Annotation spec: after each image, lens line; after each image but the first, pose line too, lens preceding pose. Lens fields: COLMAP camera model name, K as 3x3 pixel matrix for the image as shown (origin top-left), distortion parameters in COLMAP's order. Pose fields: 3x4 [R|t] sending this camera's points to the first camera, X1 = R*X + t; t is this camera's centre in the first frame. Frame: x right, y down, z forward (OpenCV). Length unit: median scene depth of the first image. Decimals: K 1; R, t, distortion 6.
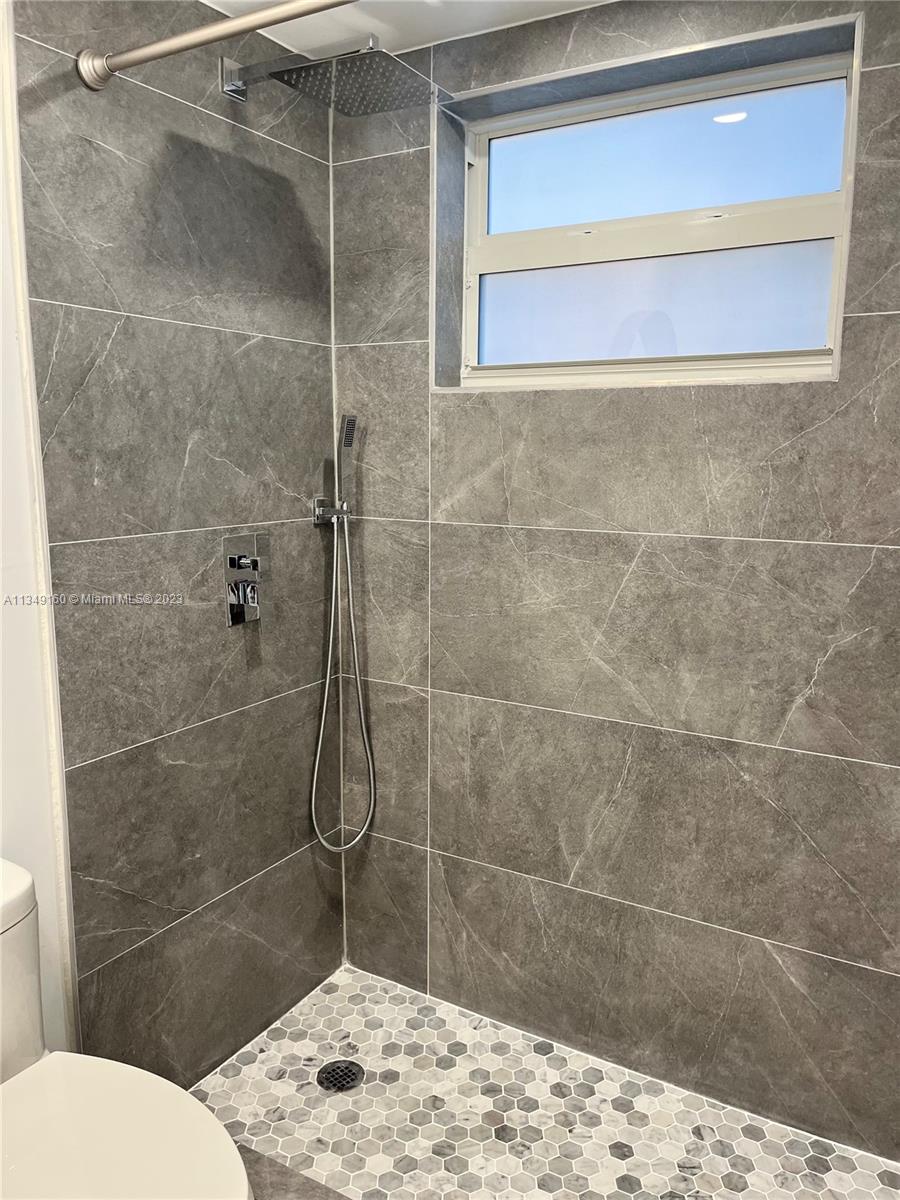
lens RADIAL K [[876.4, 0, 450.0], [0, 876.4, 600.0], [0, 0, 1]] dist [0.084722, -0.113232]
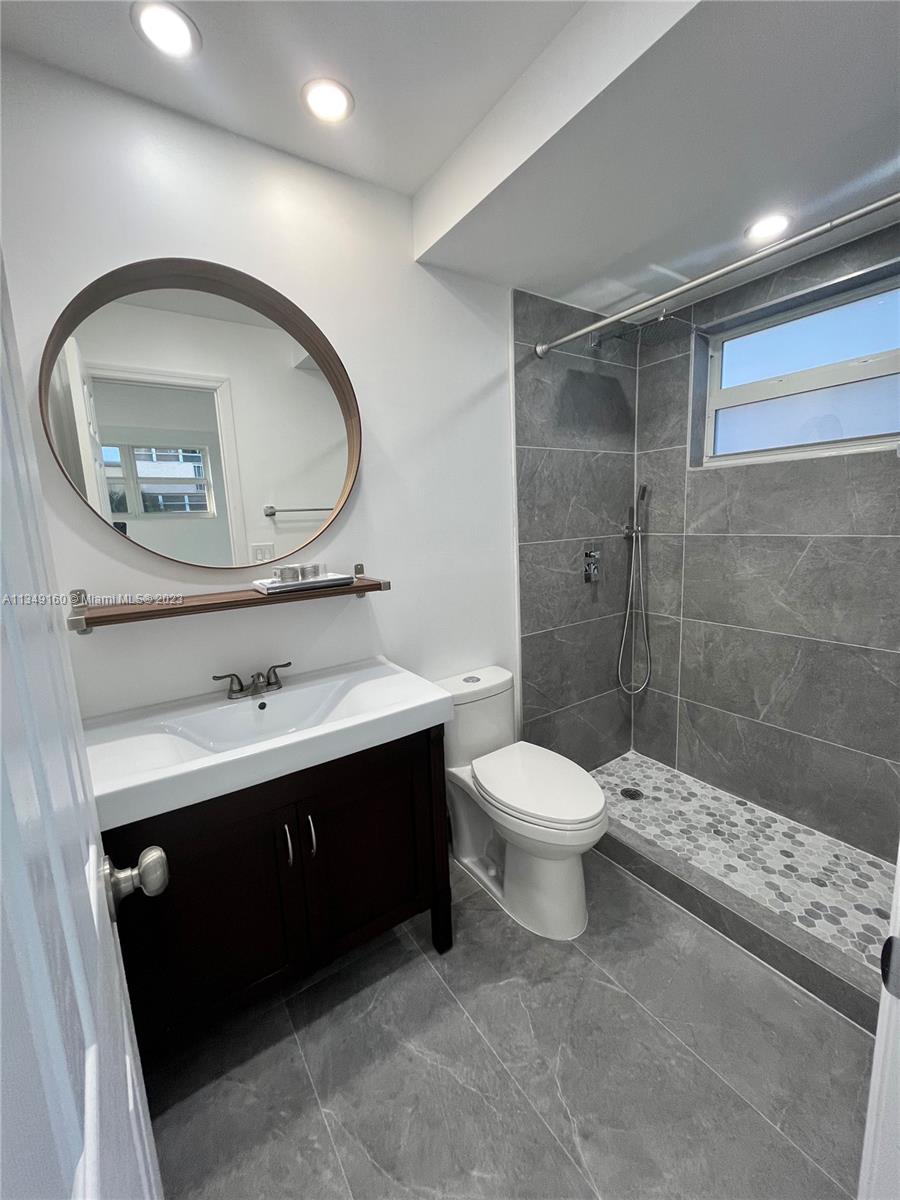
lens RADIAL K [[489.9, 0, 450.0], [0, 489.9, 600.0], [0, 0, 1]] dist [-0.000092, -0.000241]
pose [[0.906782, 0.025271, -0.420842, -0.035625], [-0.026982, 0.999634, 0.001887, 0.077916], [0.420736, 0.009644, 0.907132, -0.262828]]
